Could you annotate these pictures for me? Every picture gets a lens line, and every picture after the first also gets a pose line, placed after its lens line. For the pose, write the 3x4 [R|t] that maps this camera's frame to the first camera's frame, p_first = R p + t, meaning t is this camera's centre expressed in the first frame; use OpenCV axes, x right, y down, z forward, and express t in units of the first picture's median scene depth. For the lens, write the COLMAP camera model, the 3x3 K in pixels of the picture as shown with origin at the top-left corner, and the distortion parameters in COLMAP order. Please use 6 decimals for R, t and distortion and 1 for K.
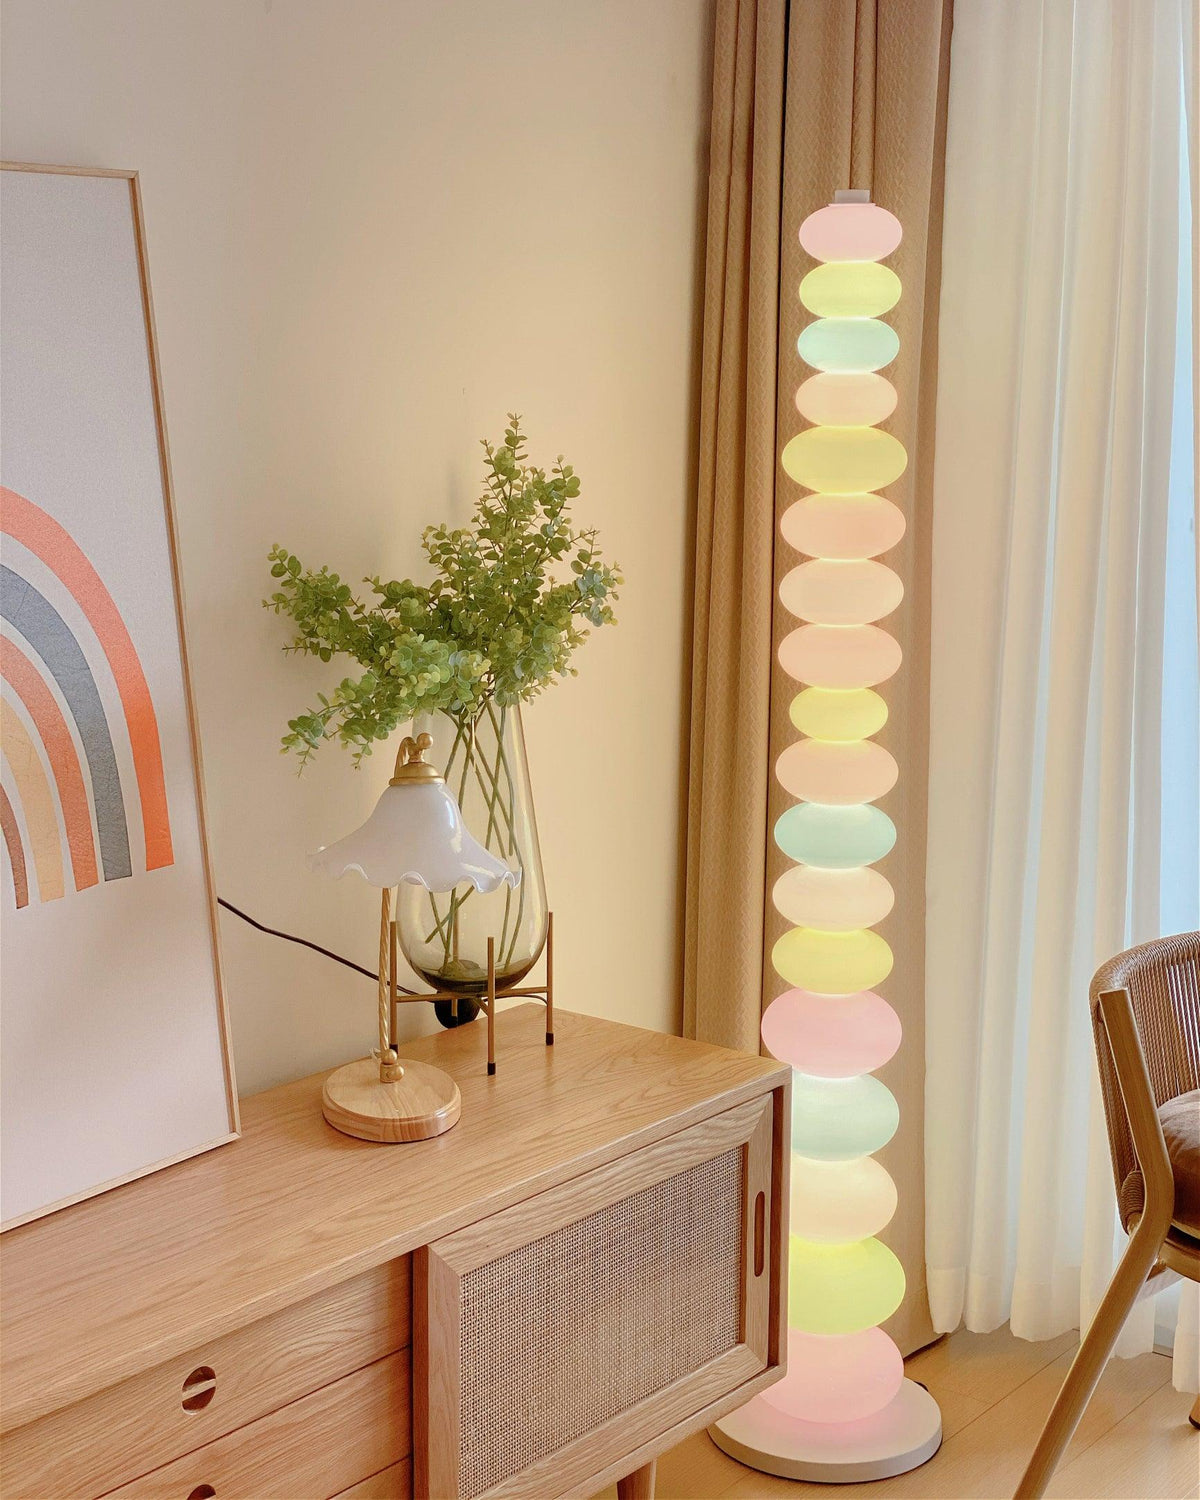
lens RADIAL K [[2224.8, 0, 600.0], [0, 2224.8, 777.3], [0, 0, 1]] dist [0.113585, -0.116993]
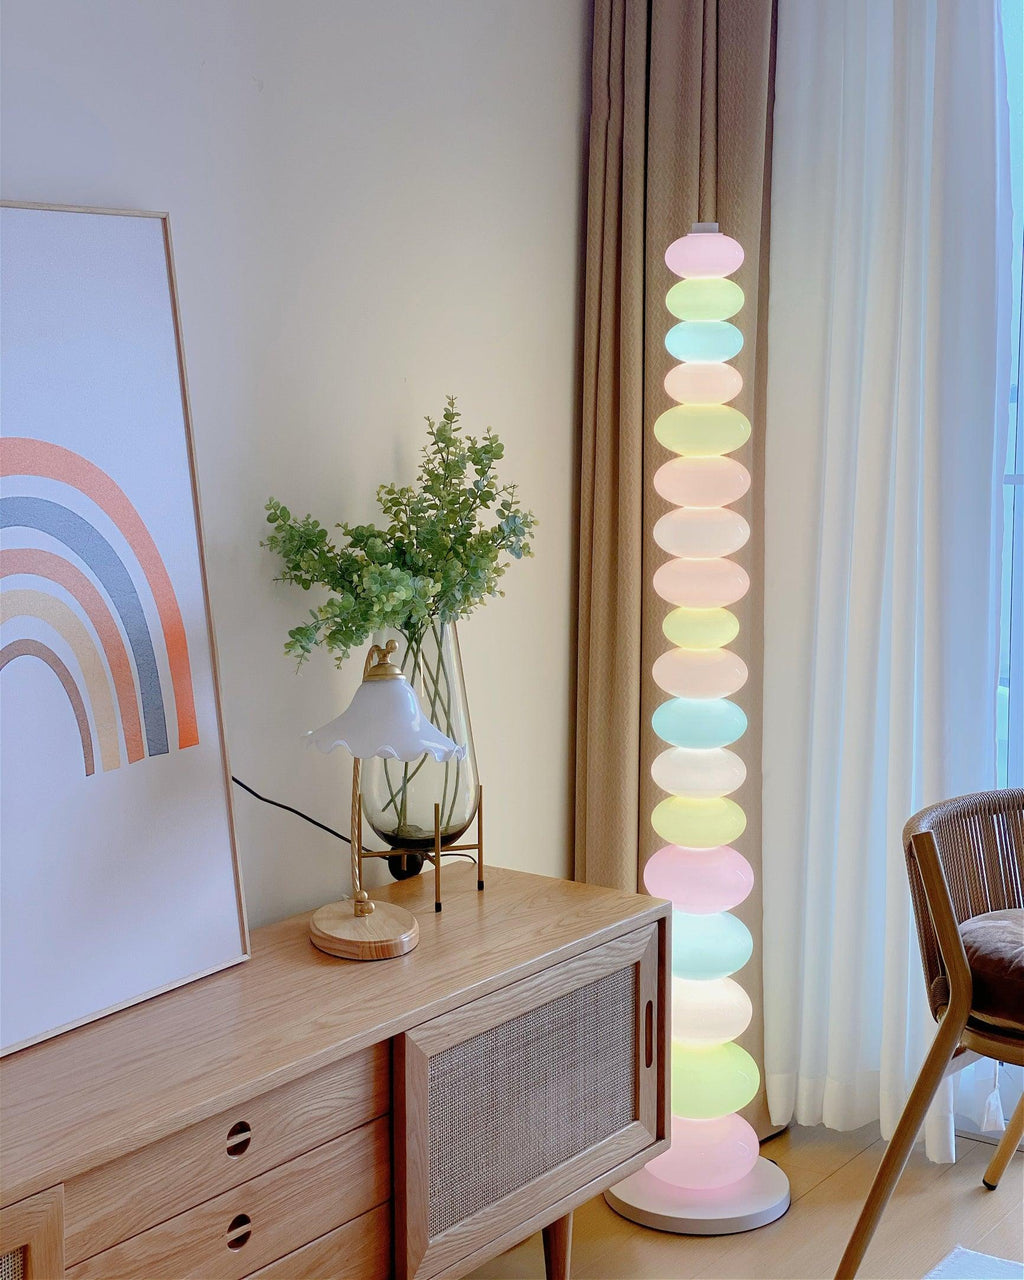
lens RADIAL K [[1898.5, 0, 512.0], [0, 1898.5, 663.3], [0, 0, 1]] dist [0.113585, -0.116993]
pose [[0.999333, -0.015503, 0.033057, -0.042084], [0.016561, 0.999352, -0.031958, 0.027880], [-0.032540, 0.032484, 0.998942, -0.097810]]
